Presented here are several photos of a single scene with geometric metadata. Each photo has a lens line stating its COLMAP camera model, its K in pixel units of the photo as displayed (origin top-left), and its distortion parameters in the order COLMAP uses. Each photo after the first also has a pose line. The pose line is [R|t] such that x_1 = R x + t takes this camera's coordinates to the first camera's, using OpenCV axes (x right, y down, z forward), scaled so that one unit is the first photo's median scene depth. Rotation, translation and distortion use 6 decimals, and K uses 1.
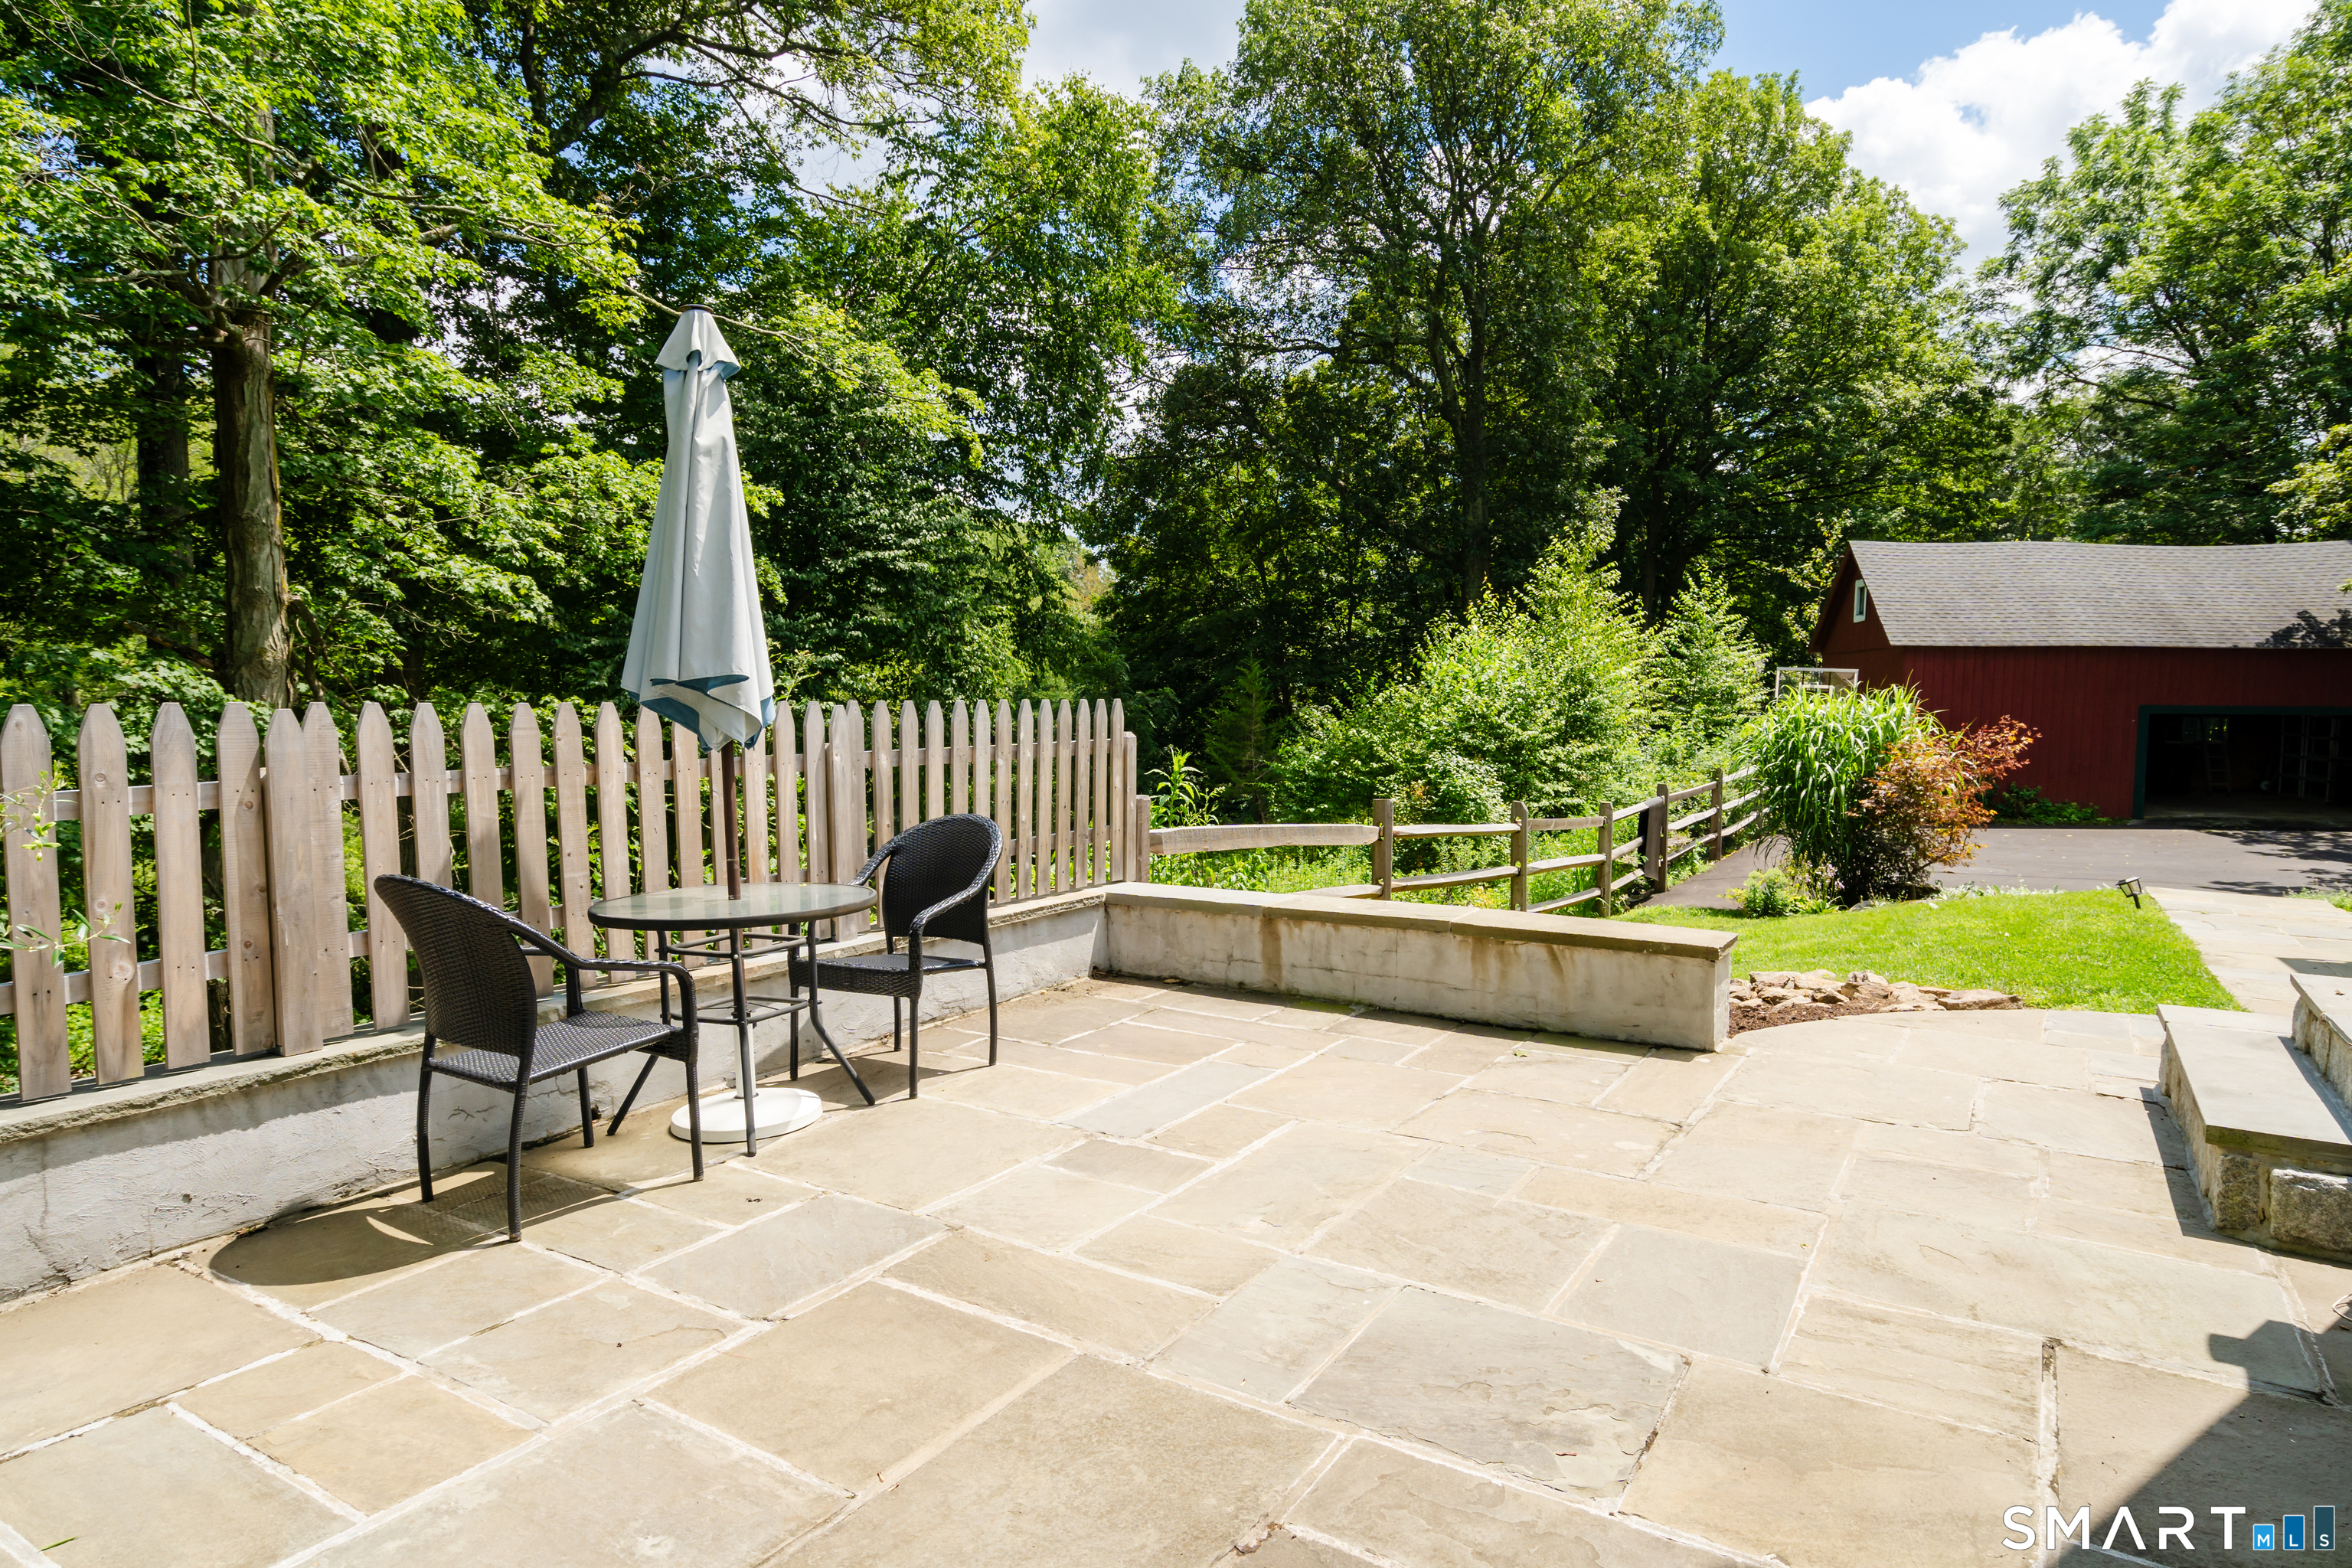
lens RADIAL K [[1373.0, 0, 1204.6], [0, 1373.0, 790.0], [0, 0, 1]] dist [0.007819, 0.001137]
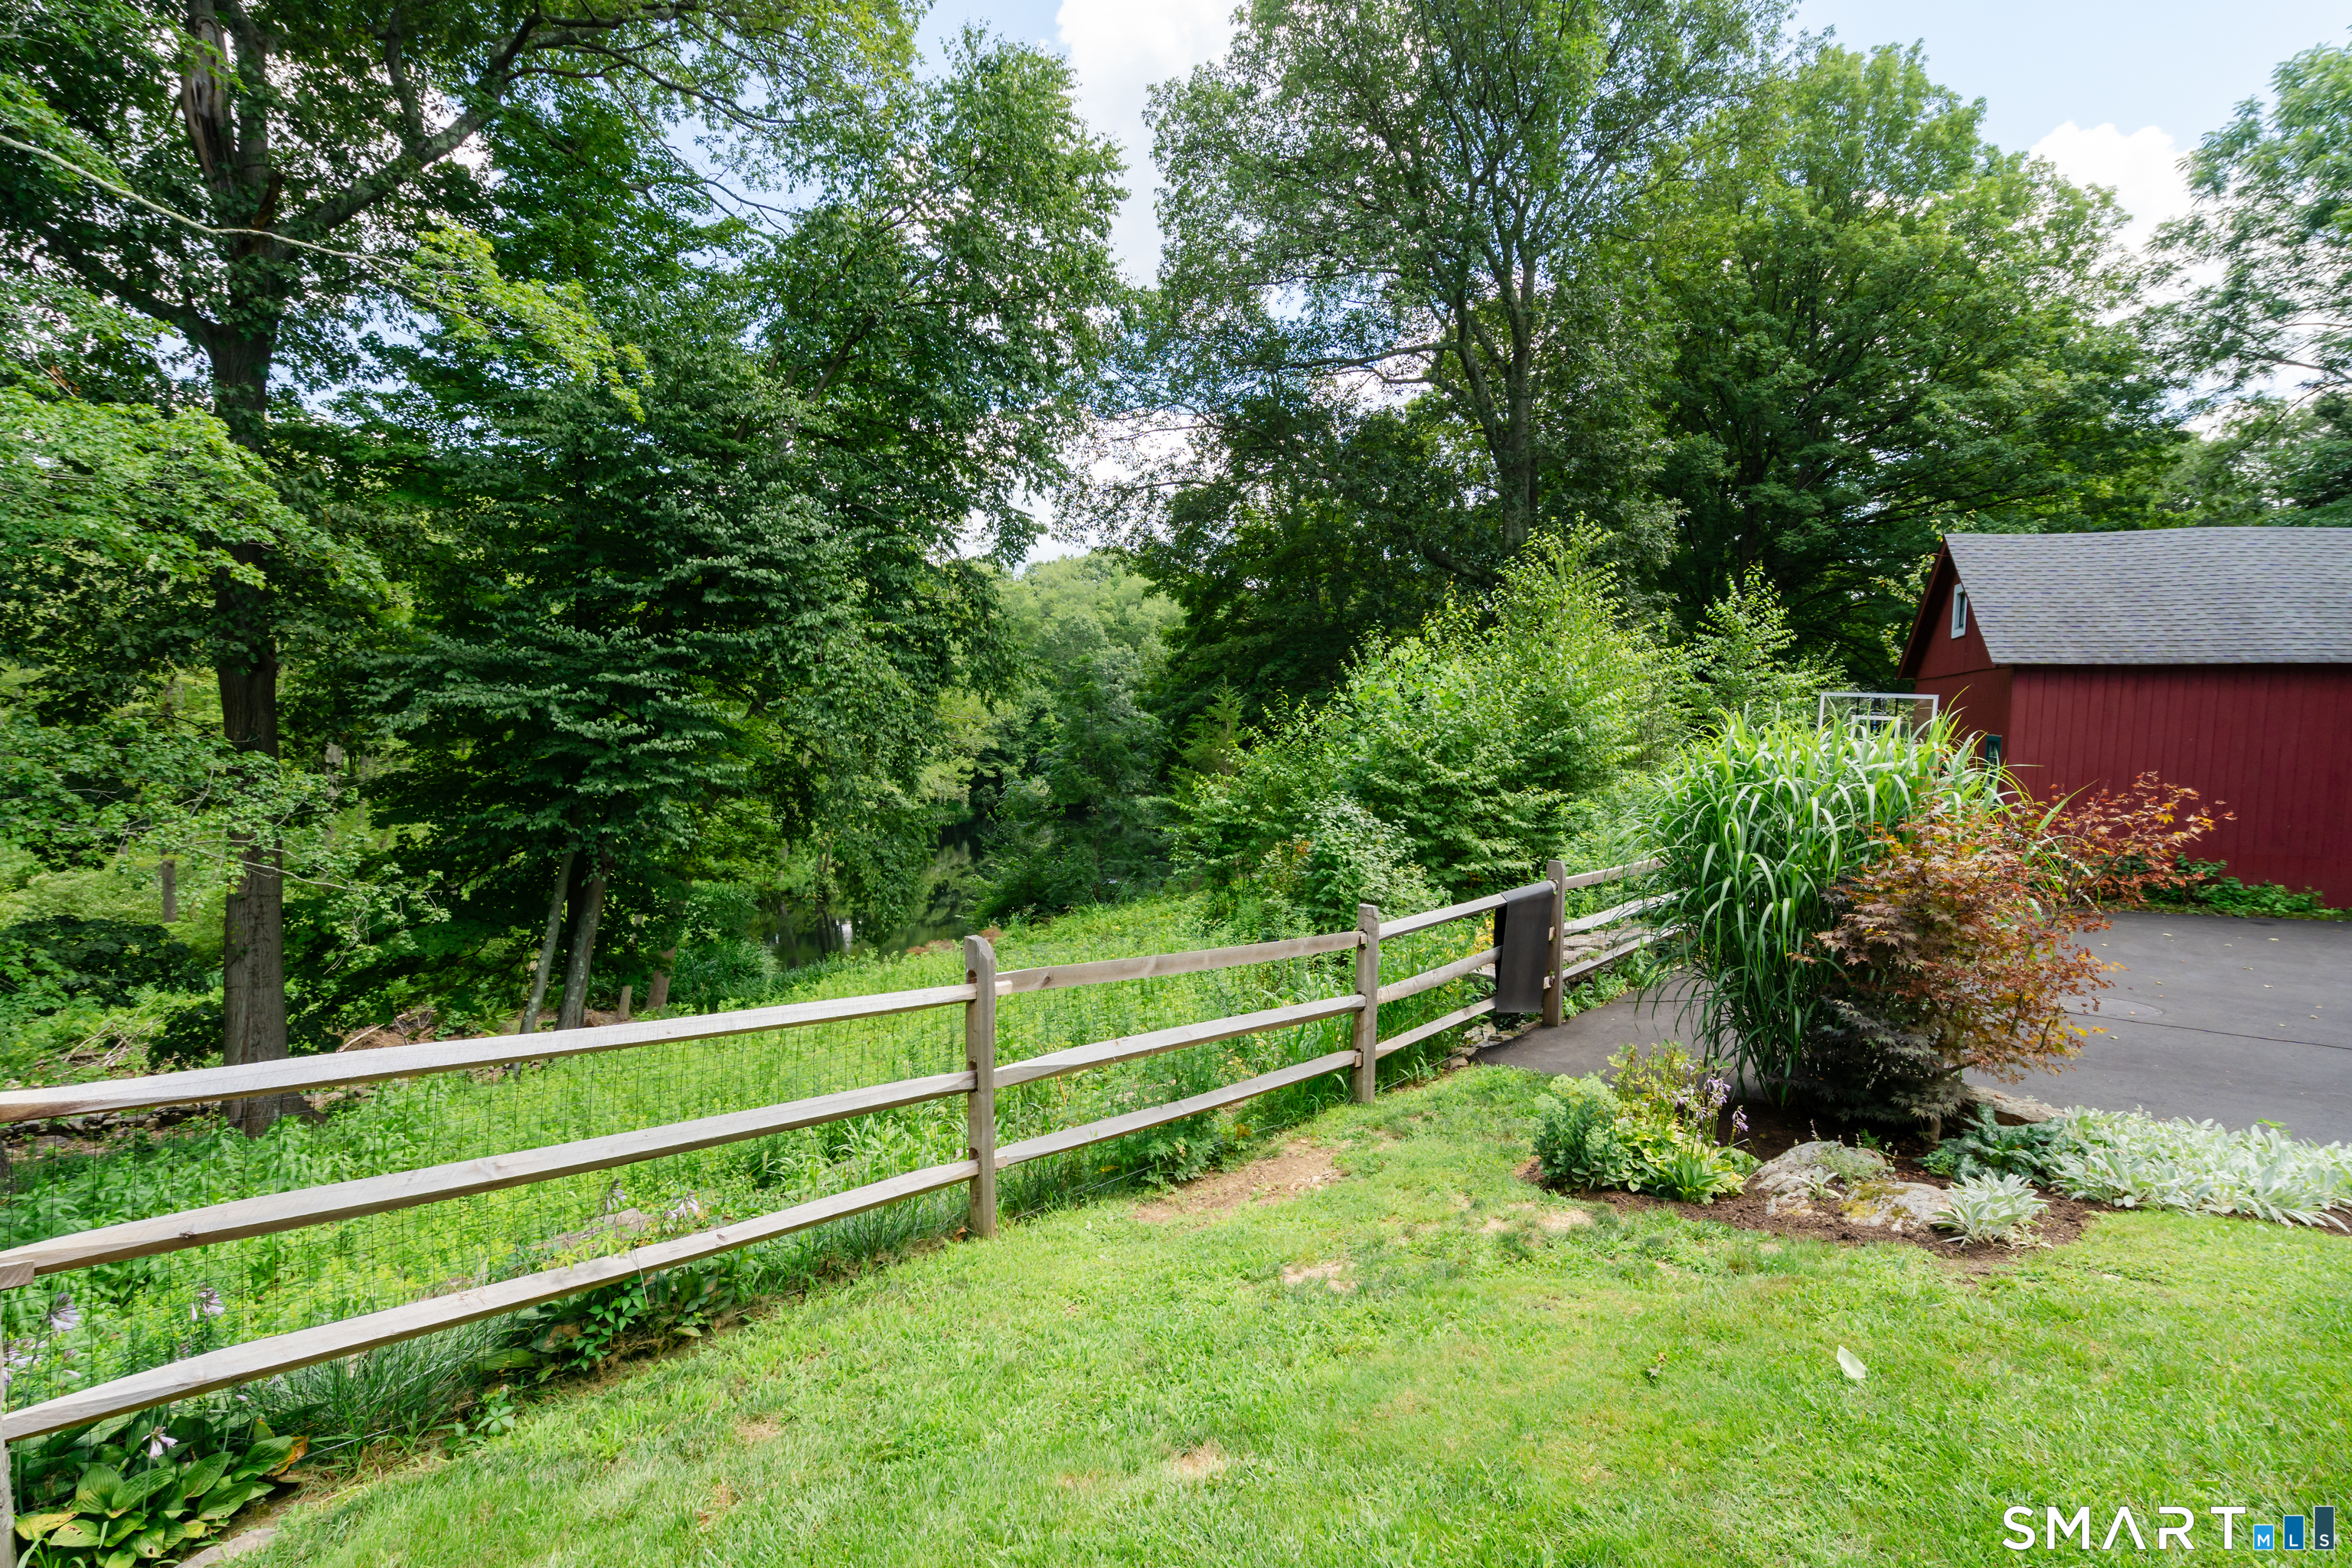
lens RADIAL K [[1137.3, 0, 1176.4], [0, 1137.3, 792.5], [0, 0, 1]] dist [0.004423, 0.001392]
pose [[0.980934, 0.019824, -0.193325, 0.142136], [-0.021873, 0.999725, -0.008471, -0.015541], [0.193104, 0.012538, 0.981098, 0.237130]]
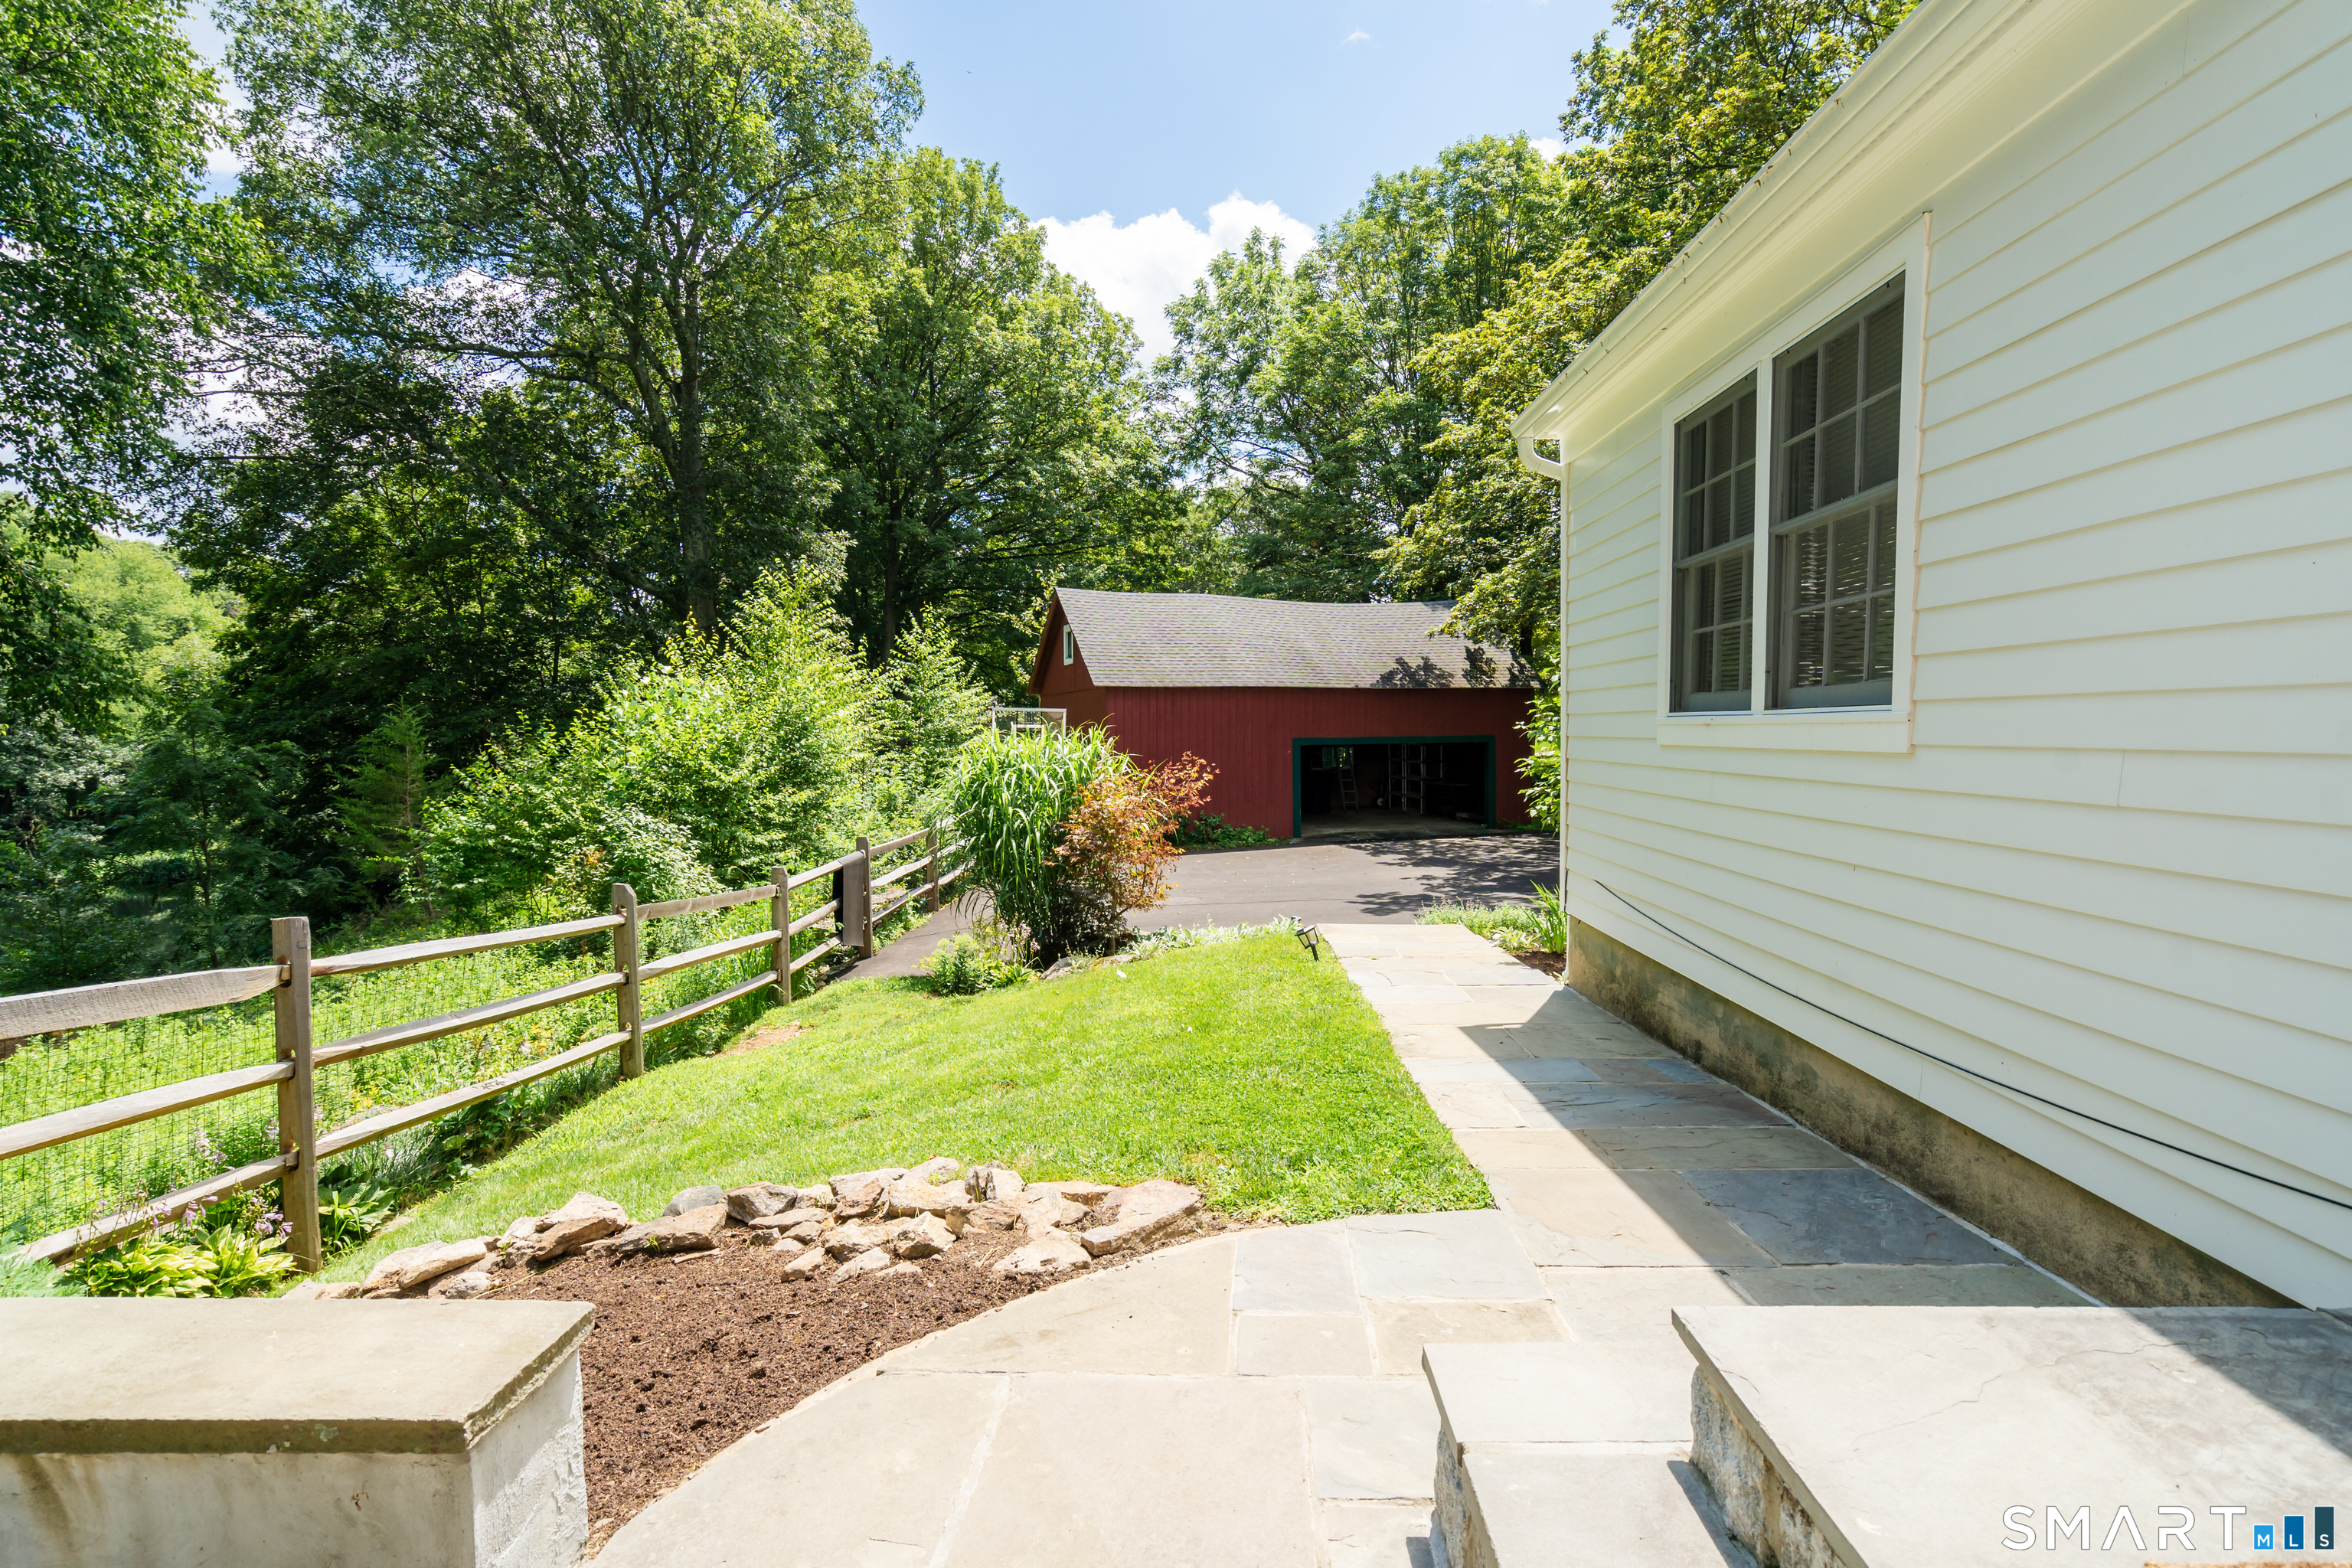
lens RADIAL K [[1278.9, 0, 1184.5], [0, 1278.9, 774.4], [0, 0, 1]] dist [0.015159, 0.000546]
pose [[0.869933, -0.034085, 0.491991, 0.057915], [0.054482, 0.998145, -0.027182, -0.005870], [-0.490152, 0.050451, 0.870176, 0.091961]]
